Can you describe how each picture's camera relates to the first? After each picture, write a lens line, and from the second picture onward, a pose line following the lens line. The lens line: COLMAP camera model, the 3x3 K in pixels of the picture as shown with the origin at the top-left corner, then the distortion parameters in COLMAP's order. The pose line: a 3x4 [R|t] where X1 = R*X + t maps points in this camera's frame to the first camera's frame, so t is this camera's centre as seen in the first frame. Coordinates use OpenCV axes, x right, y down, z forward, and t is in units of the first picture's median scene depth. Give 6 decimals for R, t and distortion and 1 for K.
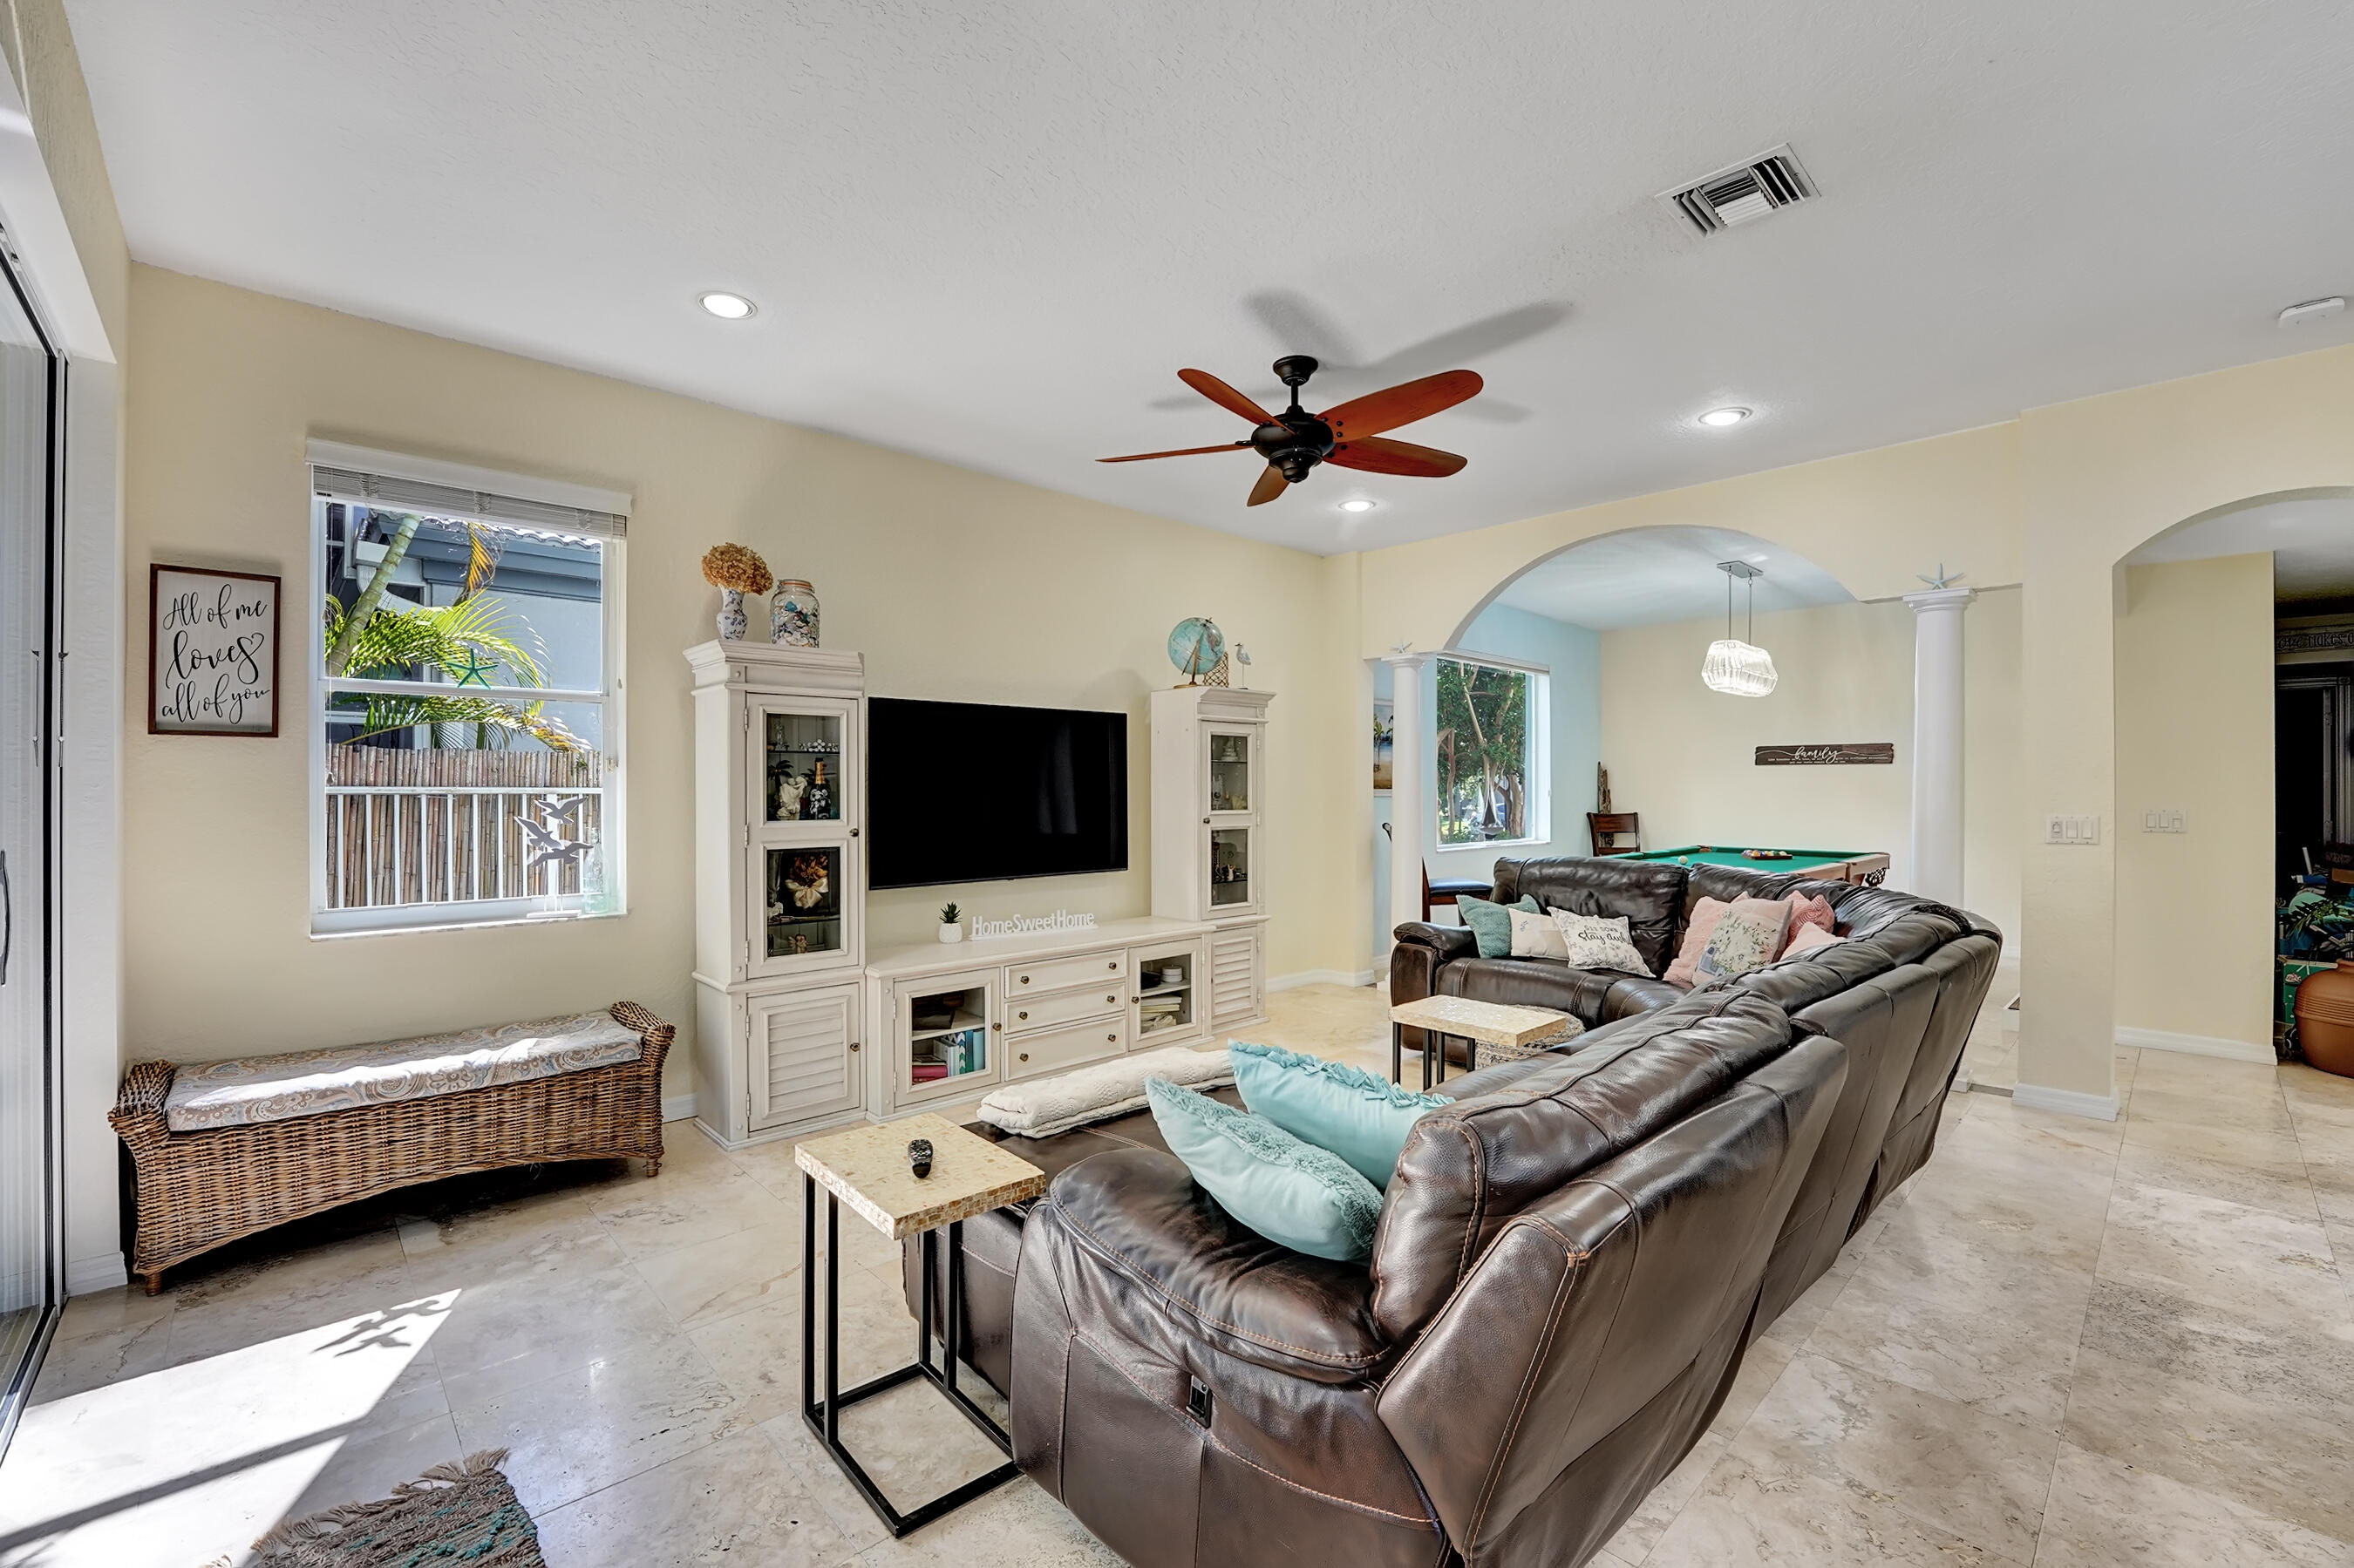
lens RADIAL K [[980.0, 0, 1189.1], [0, 980.0, 796.6], [0, 0, 1]] dist [-0.022311, 0.002734]
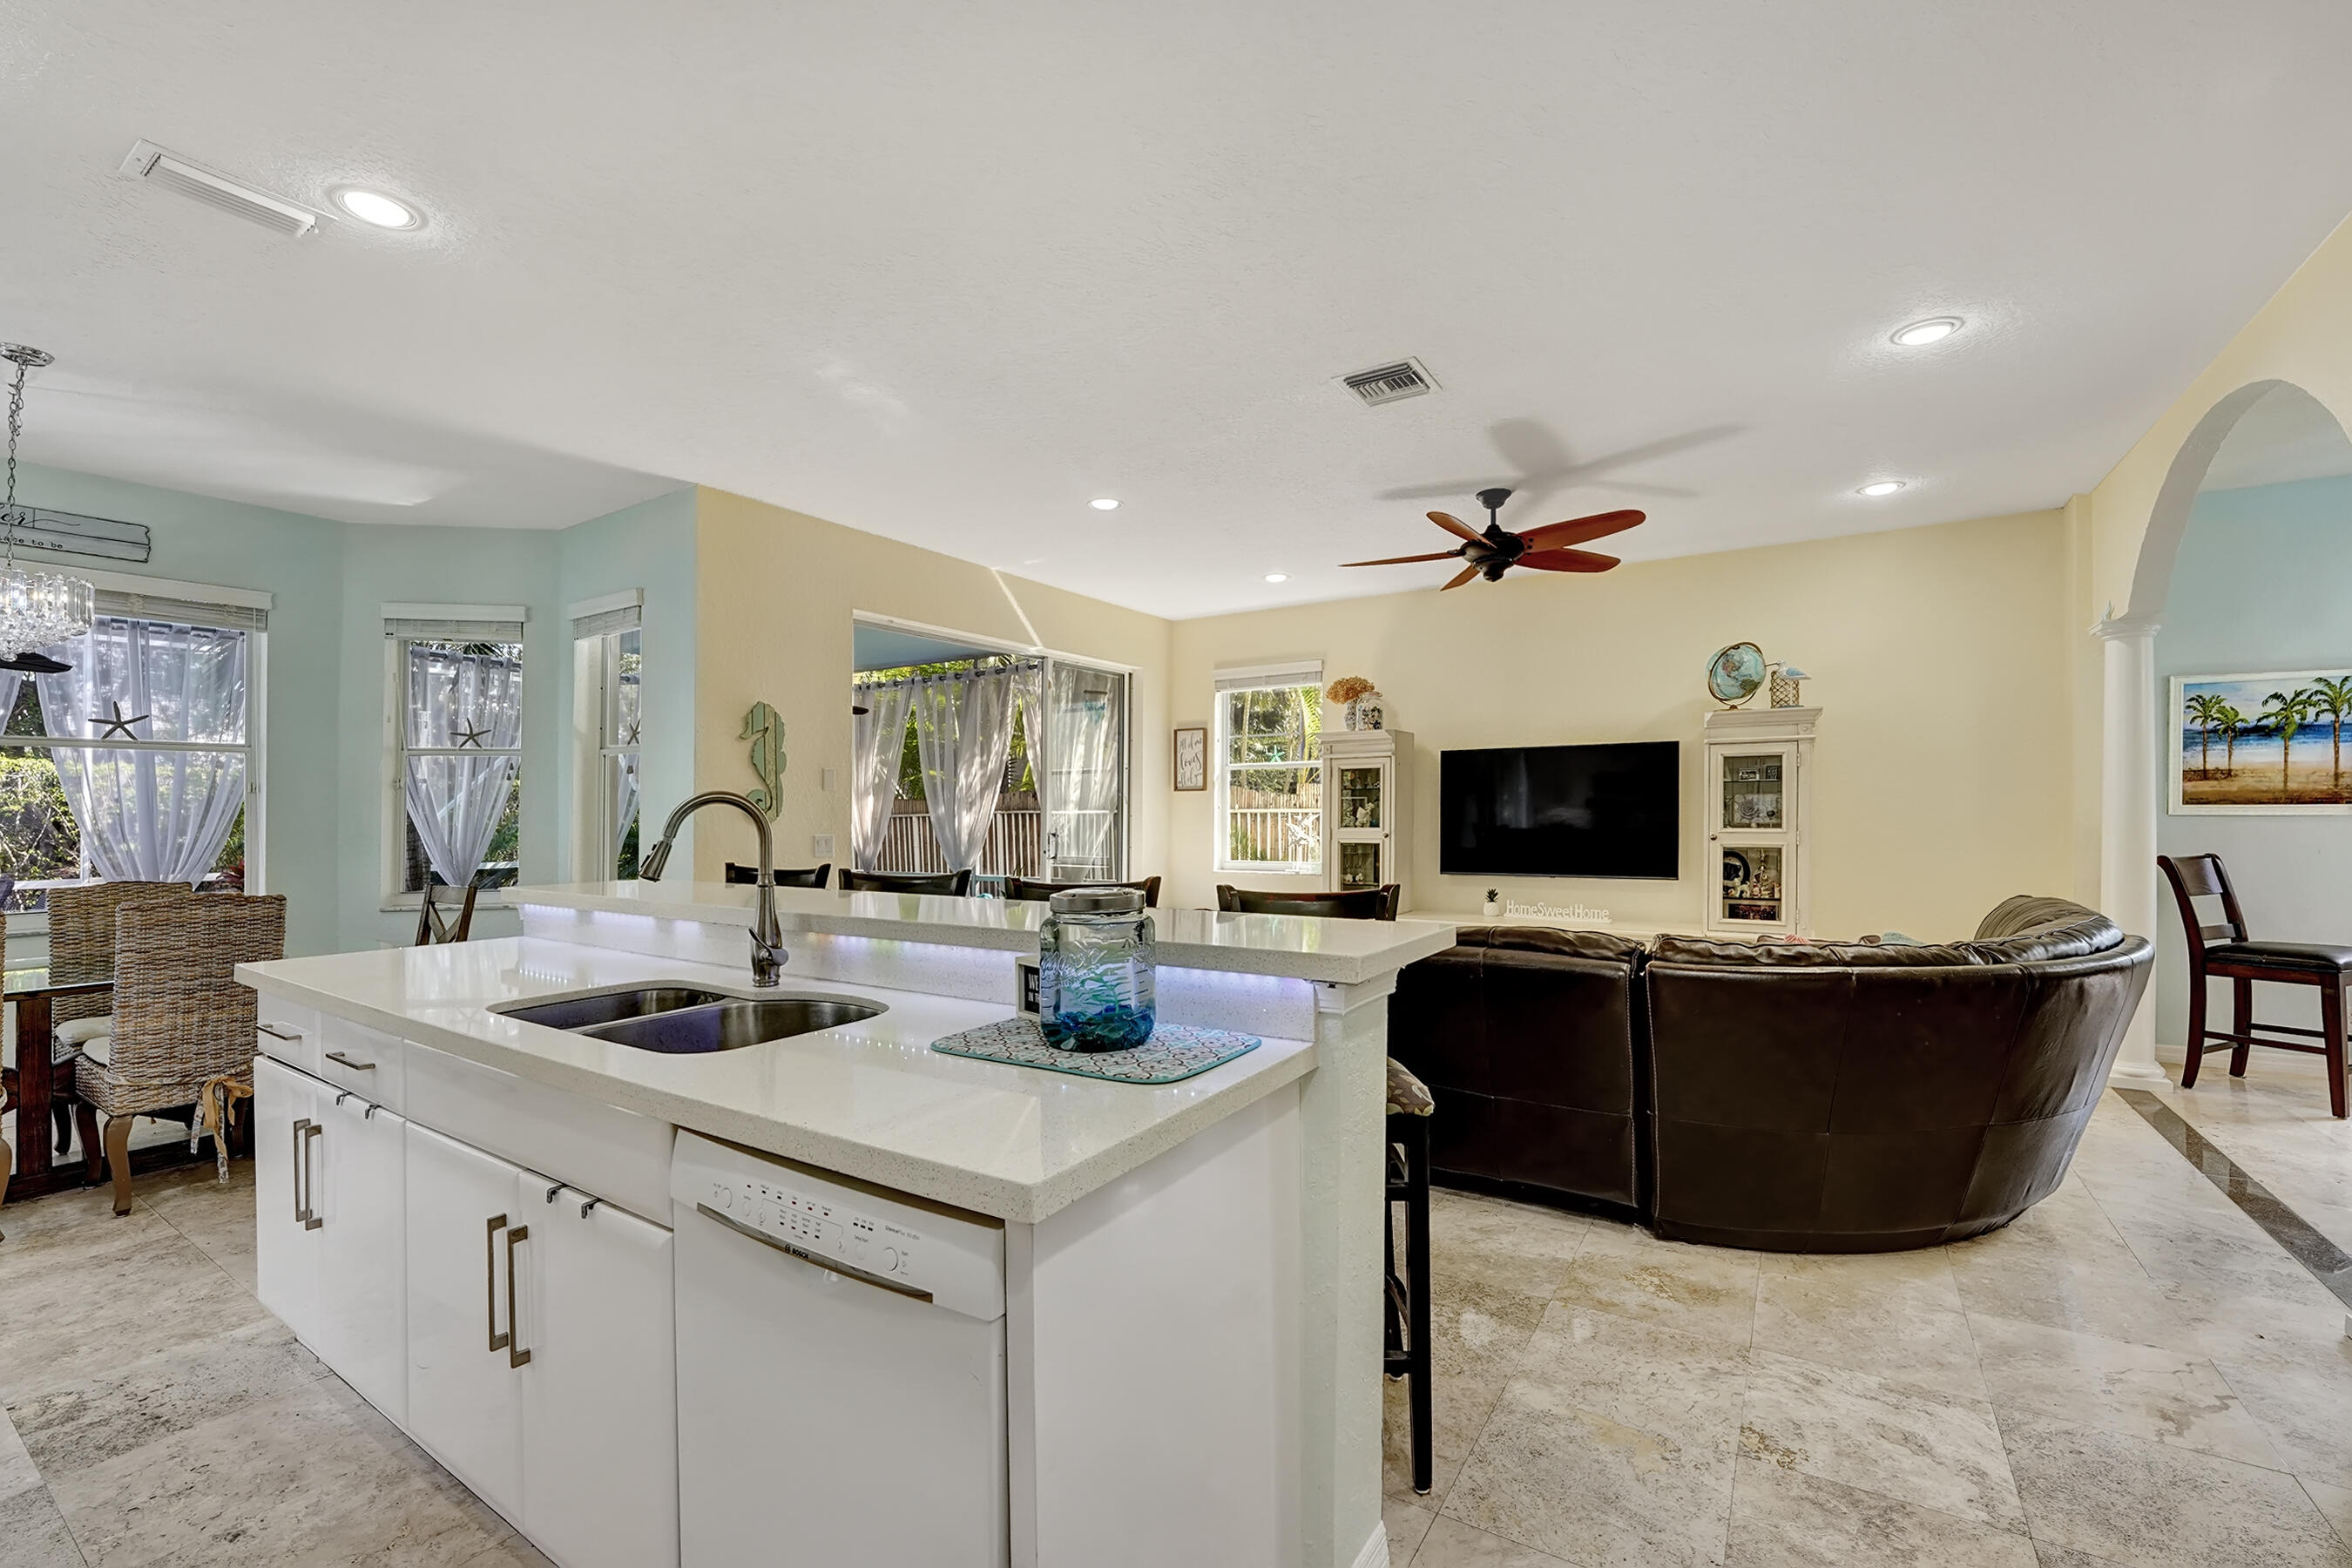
lens RADIAL K [[979.3, 0, 1174.6], [0, 979.3, 807.0], [0, 0, 1]] dist [-0.022311, 0.002734]
pose [[0.227349, -0.004894, -0.973801, 1.209546], [-0.001036, 0.999986, -0.005267, -0.003002], [0.973813, 0.002207, 0.227340, 0.256251]]
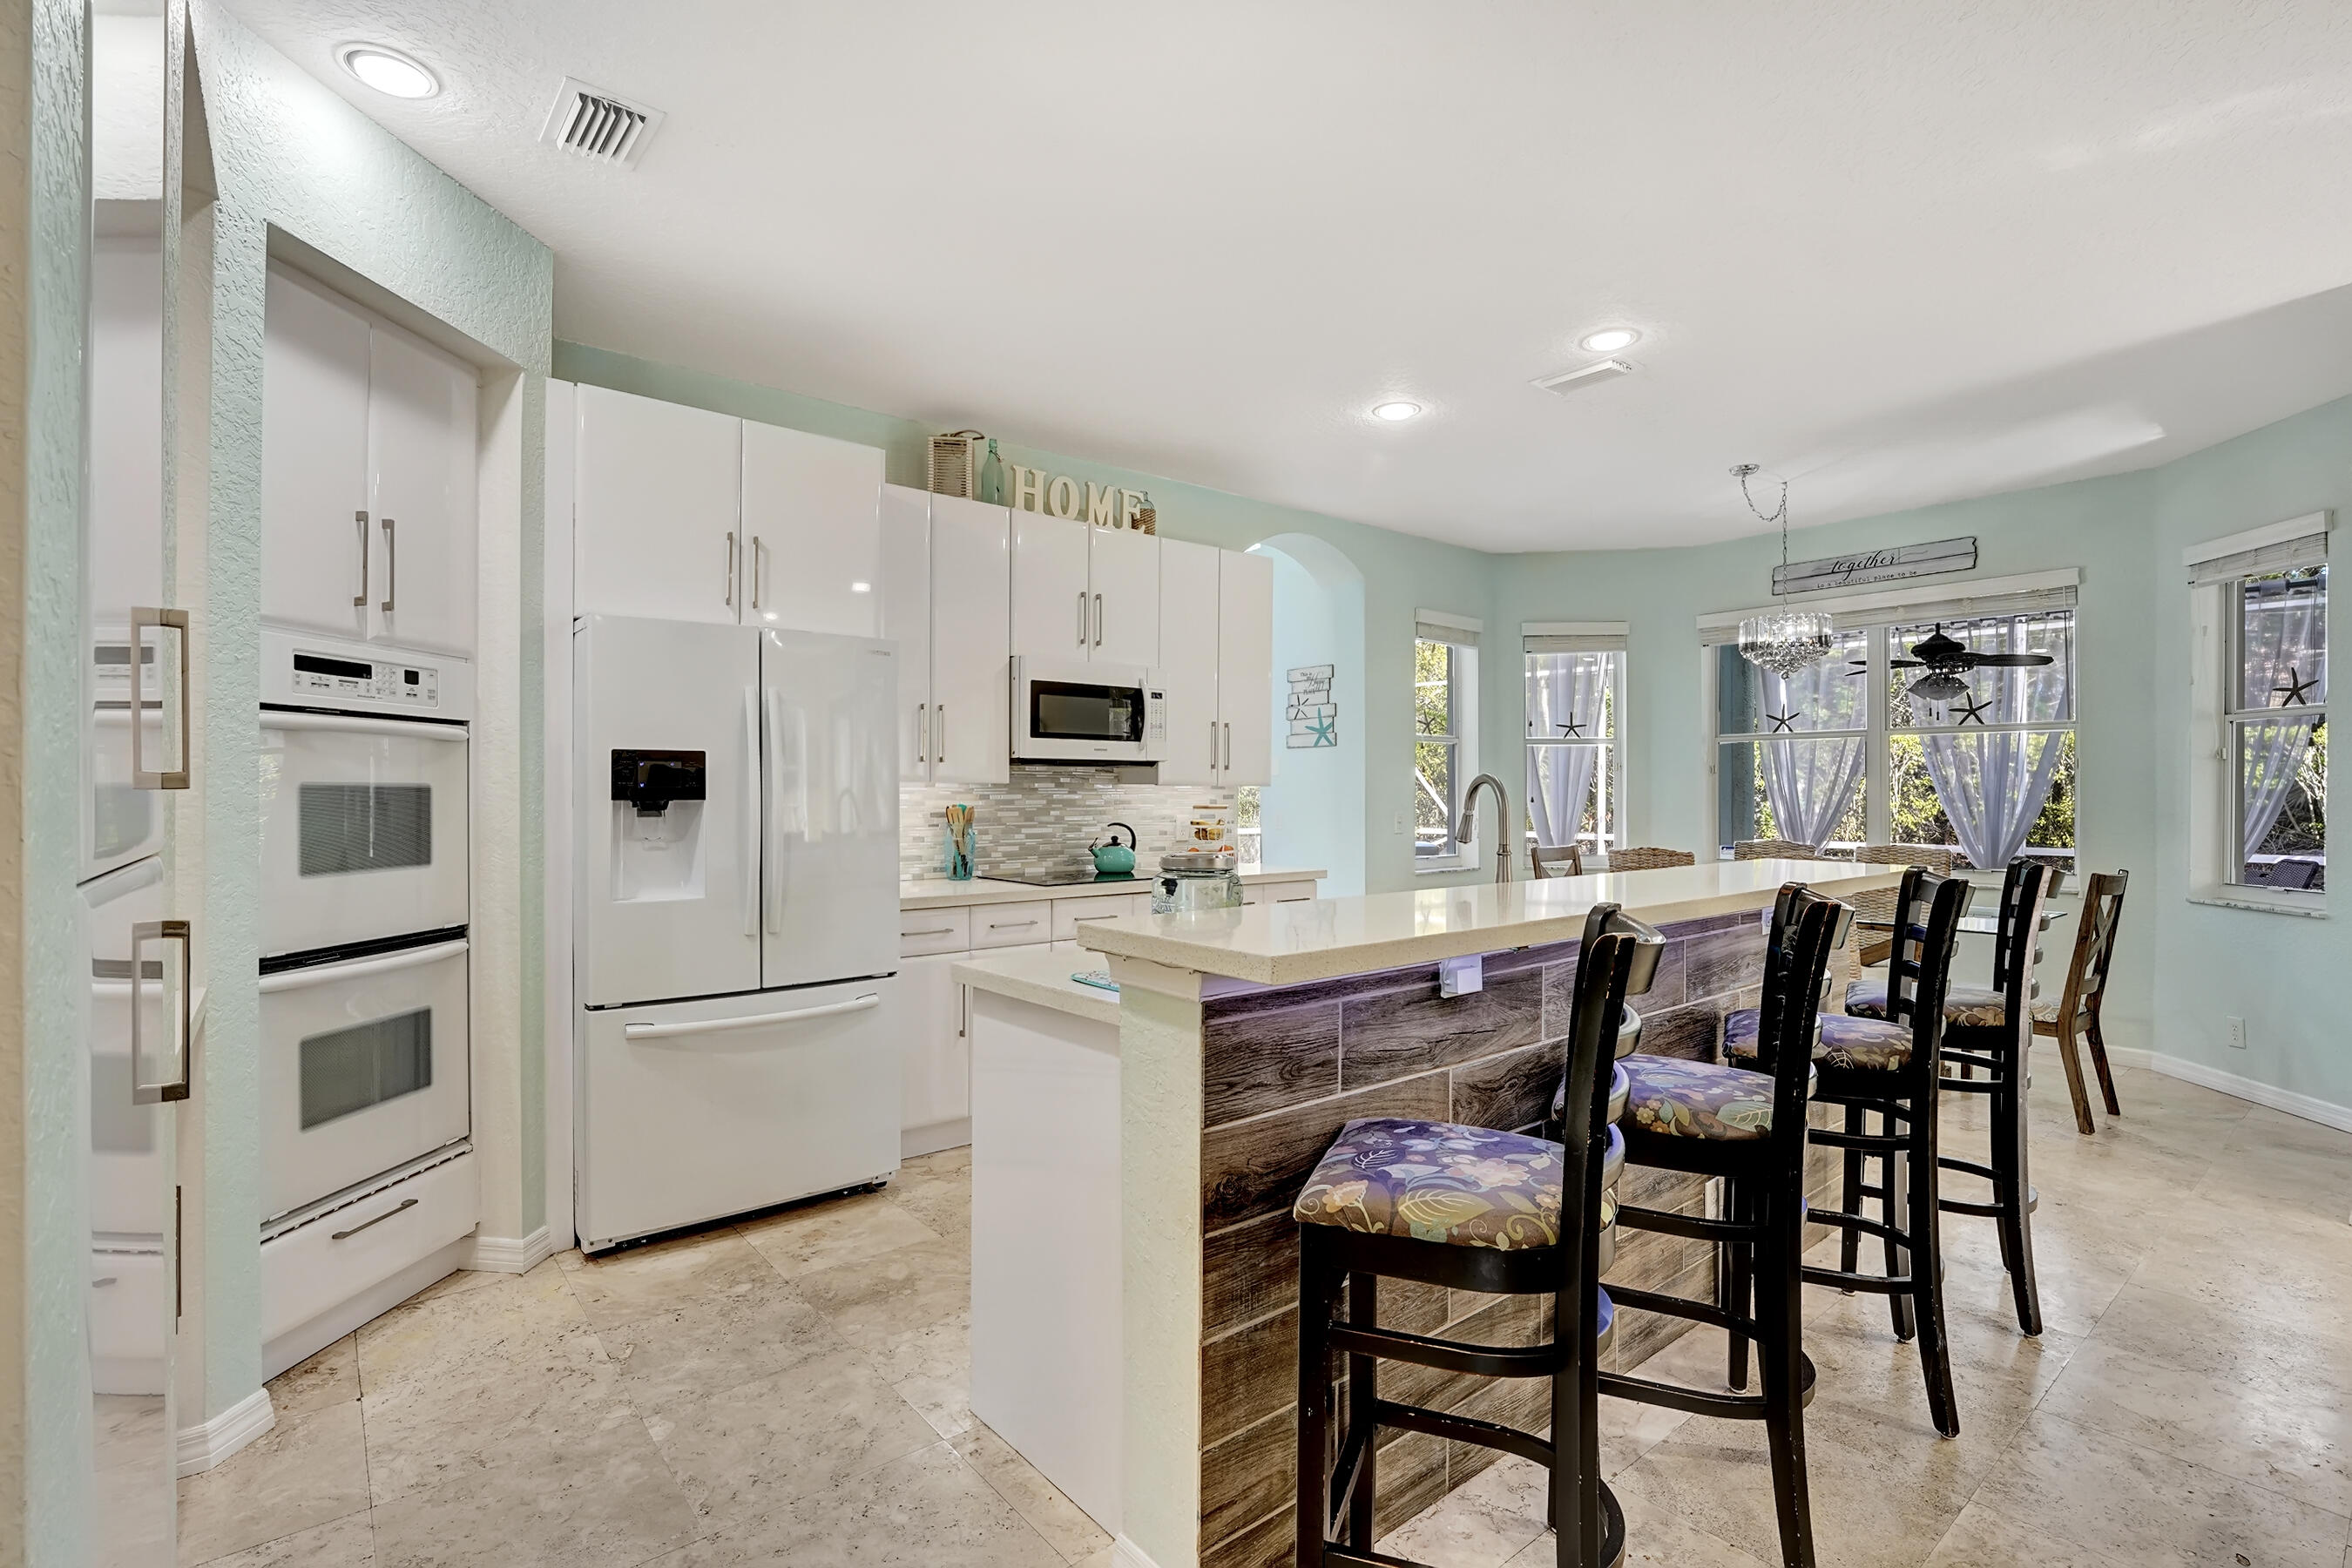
lens RADIAL K [[1113.2, 0, 1191.6], [0, 1113.2, 788.2], [0, 0, 1]] dist [-0.008721, 0.000427]
pose [[-0.998116, -0.000649, 0.061358, 0.800802], [-0.000187, 0.999972, 0.007530, -0.011852], [-0.061361, 0.007504, -0.998087, 0.868399]]
